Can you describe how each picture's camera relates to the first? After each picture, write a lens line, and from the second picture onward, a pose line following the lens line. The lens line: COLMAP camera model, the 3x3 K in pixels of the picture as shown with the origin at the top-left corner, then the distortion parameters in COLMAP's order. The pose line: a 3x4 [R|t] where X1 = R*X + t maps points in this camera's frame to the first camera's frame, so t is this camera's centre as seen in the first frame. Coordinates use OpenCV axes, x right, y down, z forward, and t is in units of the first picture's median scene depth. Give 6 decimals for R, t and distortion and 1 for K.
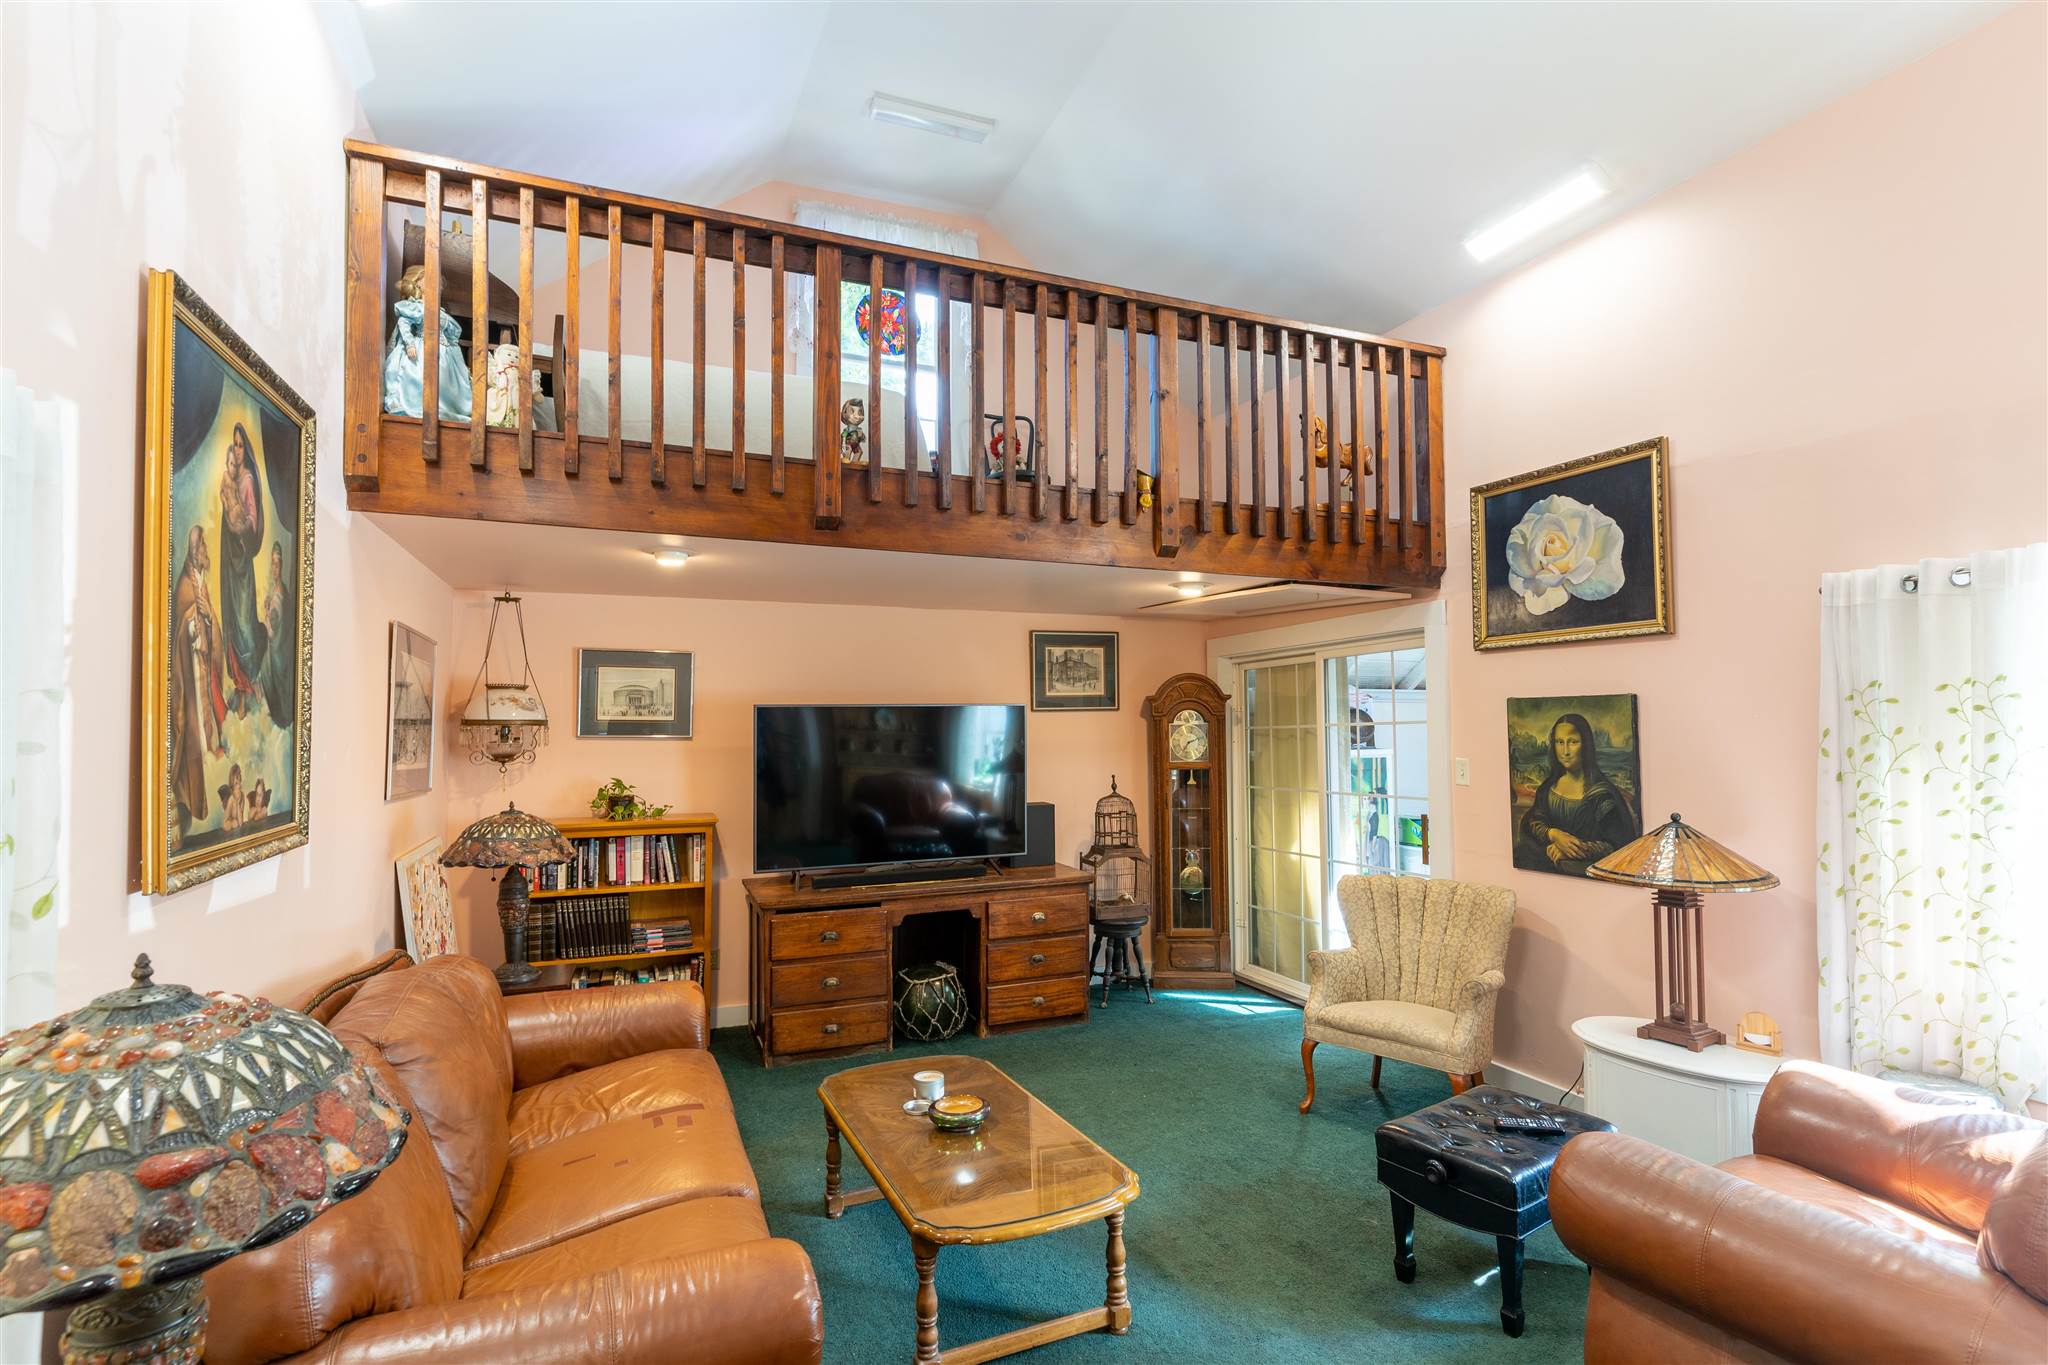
lens RADIAL K [[972.2, 0, 1024.0], [0, 972.2, 687.8], [0, 0, 1]] dist [0.003270, 0.000205]
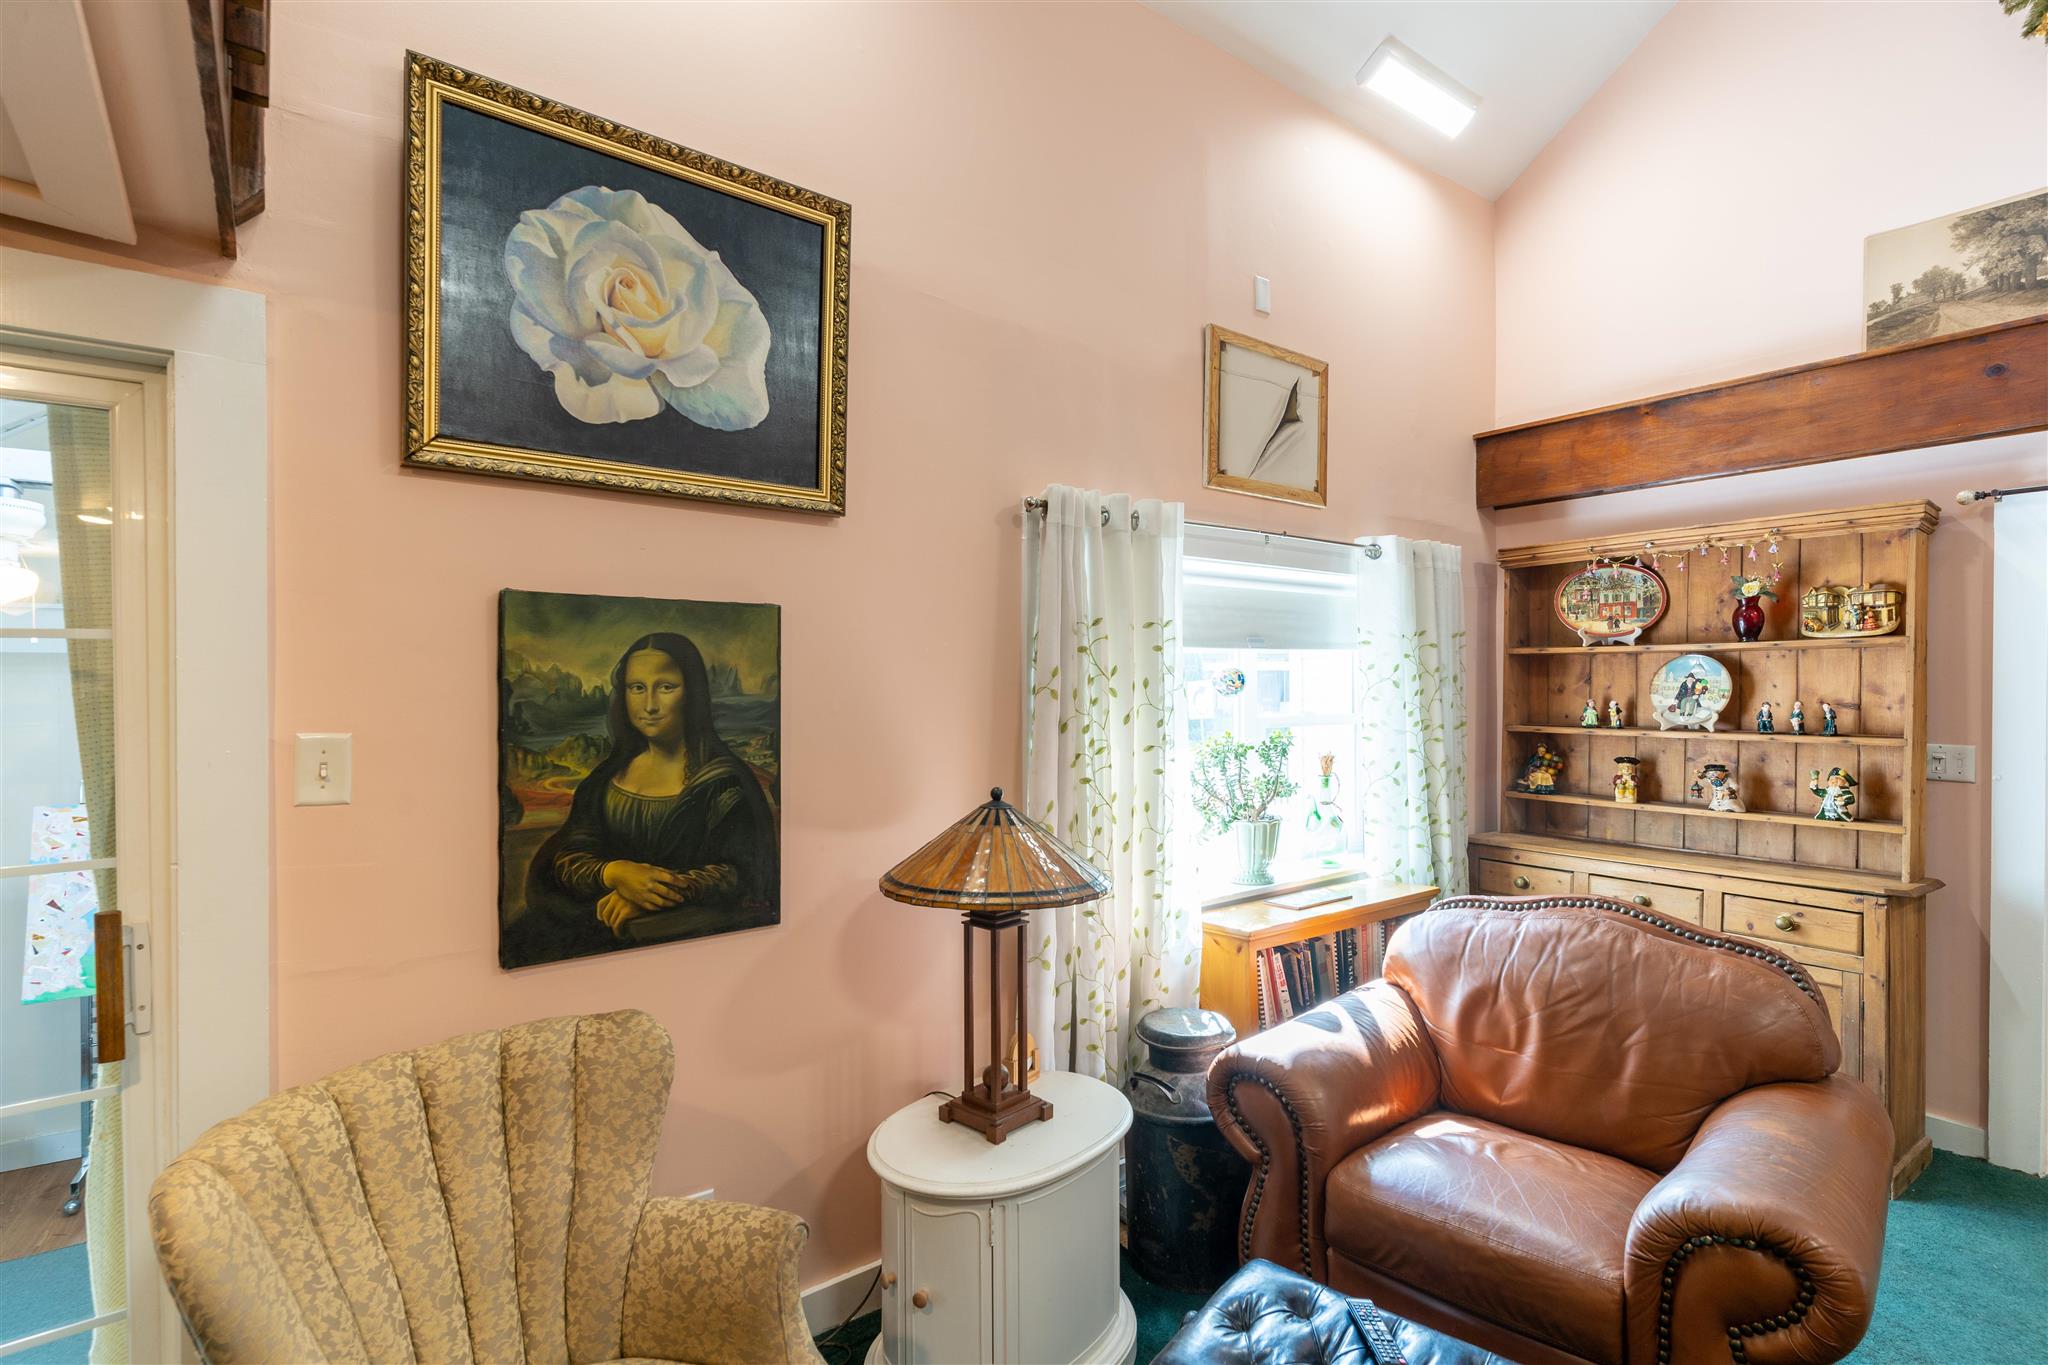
lens RADIAL K [[972.2, 0, 1024.0], [0, 972.2, 687.8], [0, 0, 1]] dist [0.003270, 0.000205]
pose [[-0.264757, -0.000346, 0.964315, 0.010056], [-0.040815, 0.999108, -0.010848, 0.051435], [-0.963451, -0.042230, -0.264535, 0.906417]]
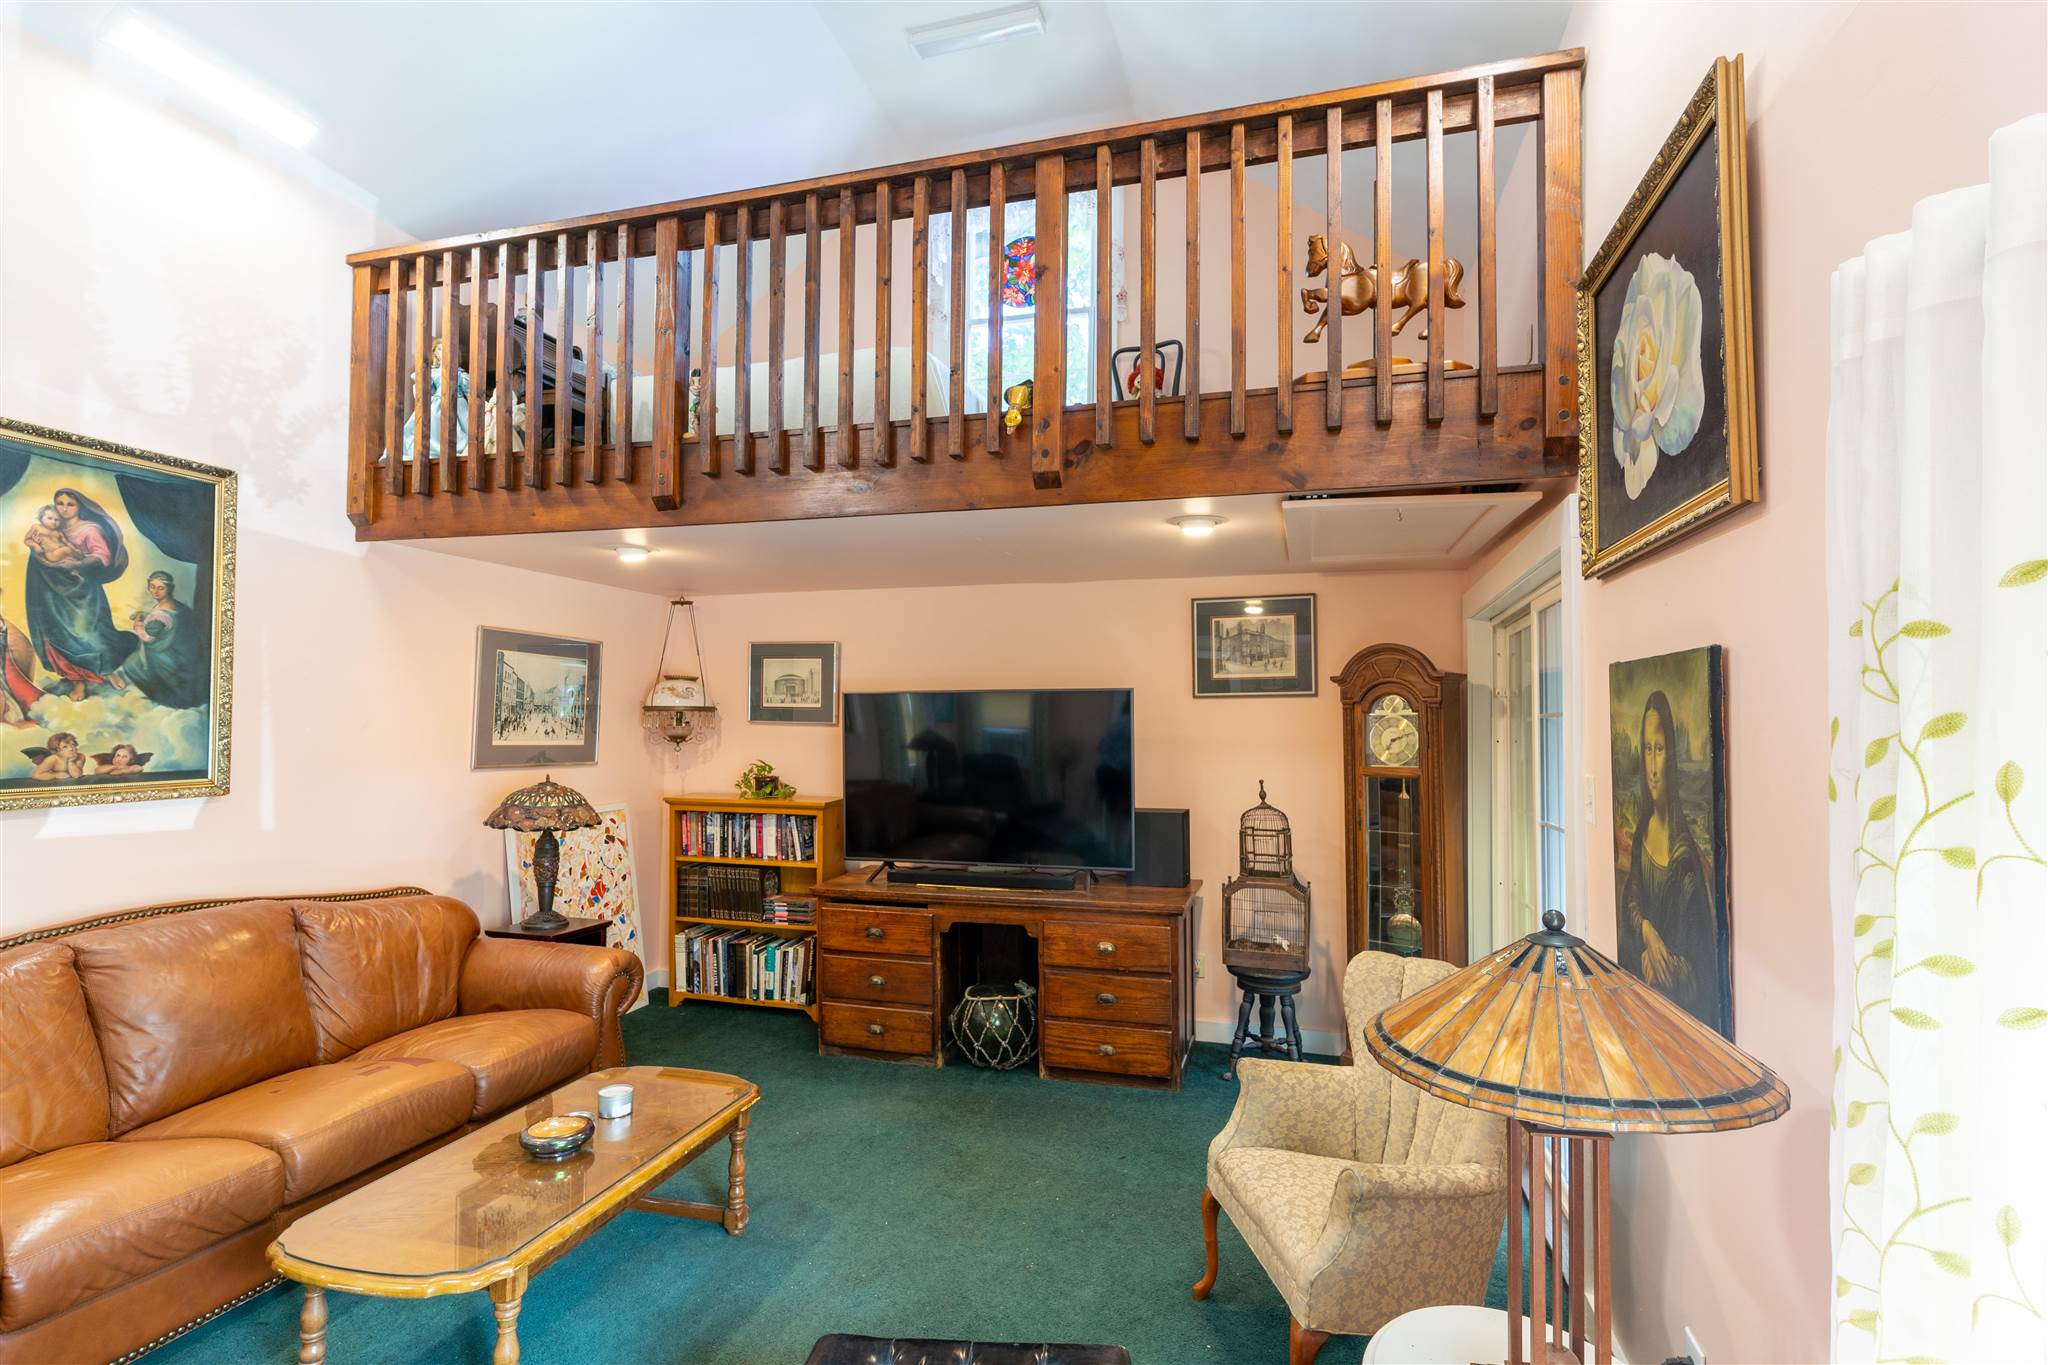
lens RADIAL K [[972.2, 0, 1024.0], [0, 972.2, 687.8], [0, 0, 1]] dist [0.003270, 0.000205]
pose [[0.782006, -0.012166, -0.623152, 0.589874], [0.016555, 0.999862, 0.001256, 0.018009], [0.623051, -0.011299, 0.782100, 0.395516]]
